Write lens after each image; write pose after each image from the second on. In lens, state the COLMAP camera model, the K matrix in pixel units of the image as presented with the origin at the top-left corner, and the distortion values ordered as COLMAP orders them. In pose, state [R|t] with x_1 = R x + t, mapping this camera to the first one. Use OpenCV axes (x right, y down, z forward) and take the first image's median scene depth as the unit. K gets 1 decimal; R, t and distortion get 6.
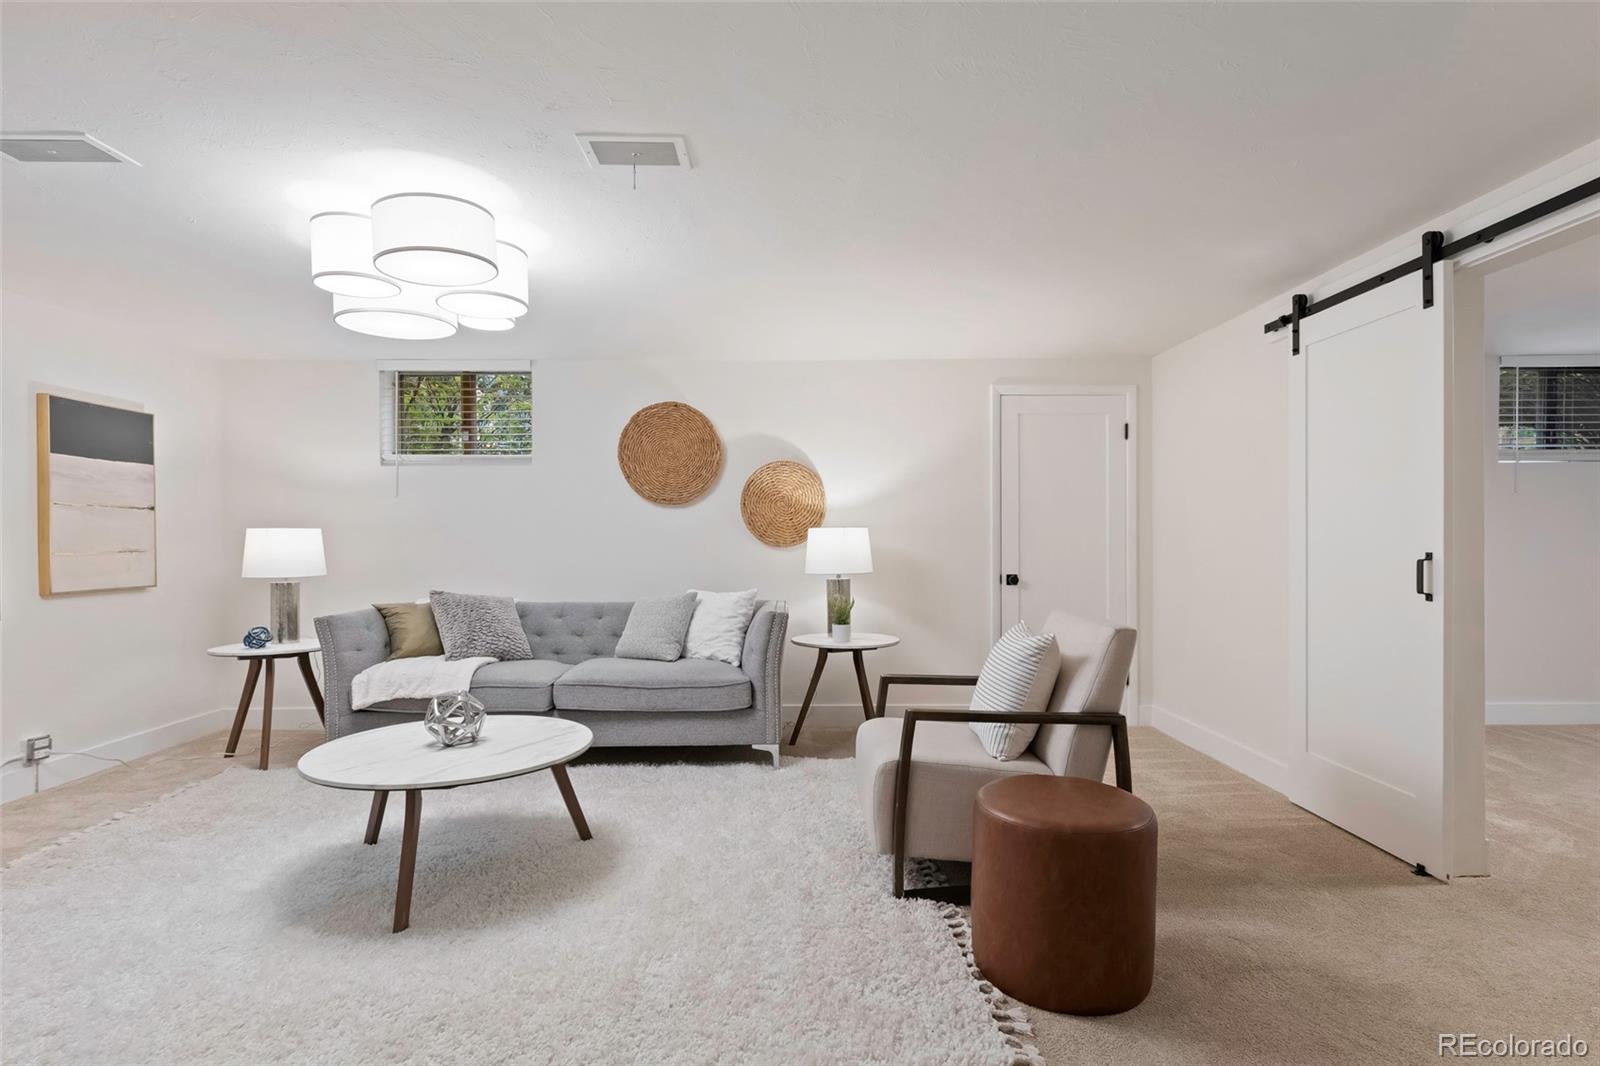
lens RADIAL K [[807.3, 0, 807.6], [0, 807.3, 534.1], [0, 0, 1]] dist [-0.001880, 0.002106]
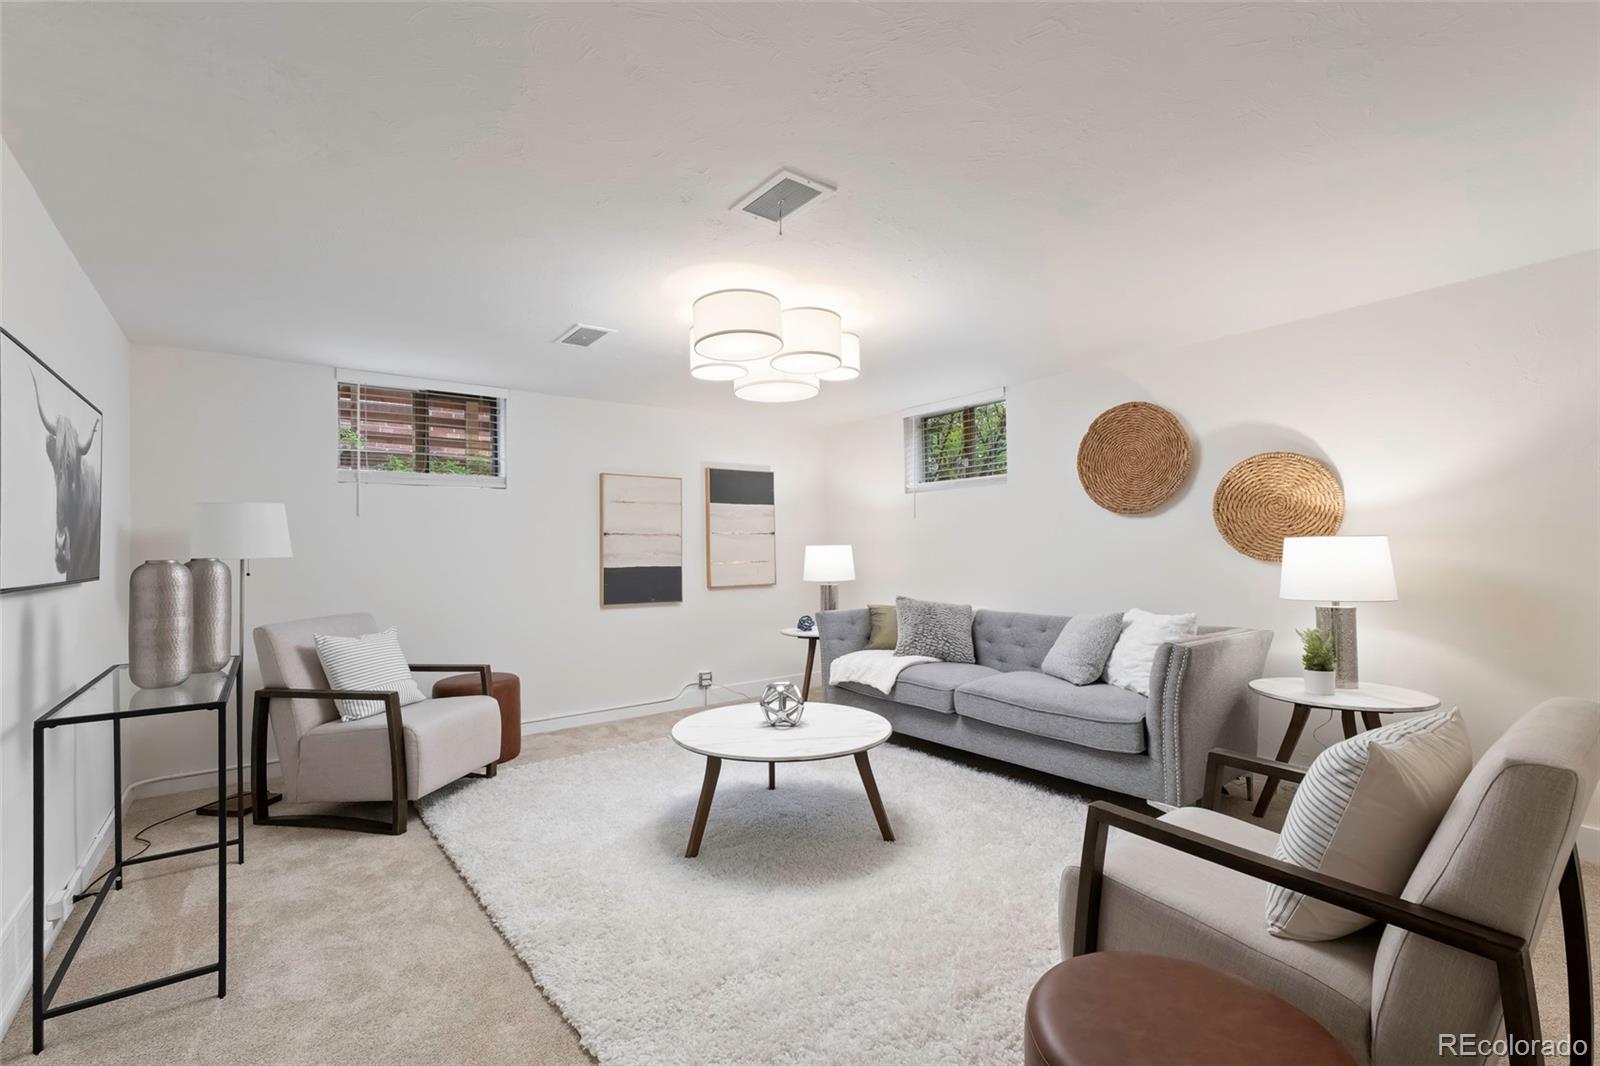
lens RADIAL K [[700.1, 0, 794.8], [0, 700.1, 533.3], [0, 0, 1]] dist [0.000542, -0.002553]
pose [[0.581706, -0.022621, -0.813085, 0.294916], [0.017090, 0.999732, -0.015588, -0.010327], [0.813220, -0.004828, 0.581937, 0.259823]]
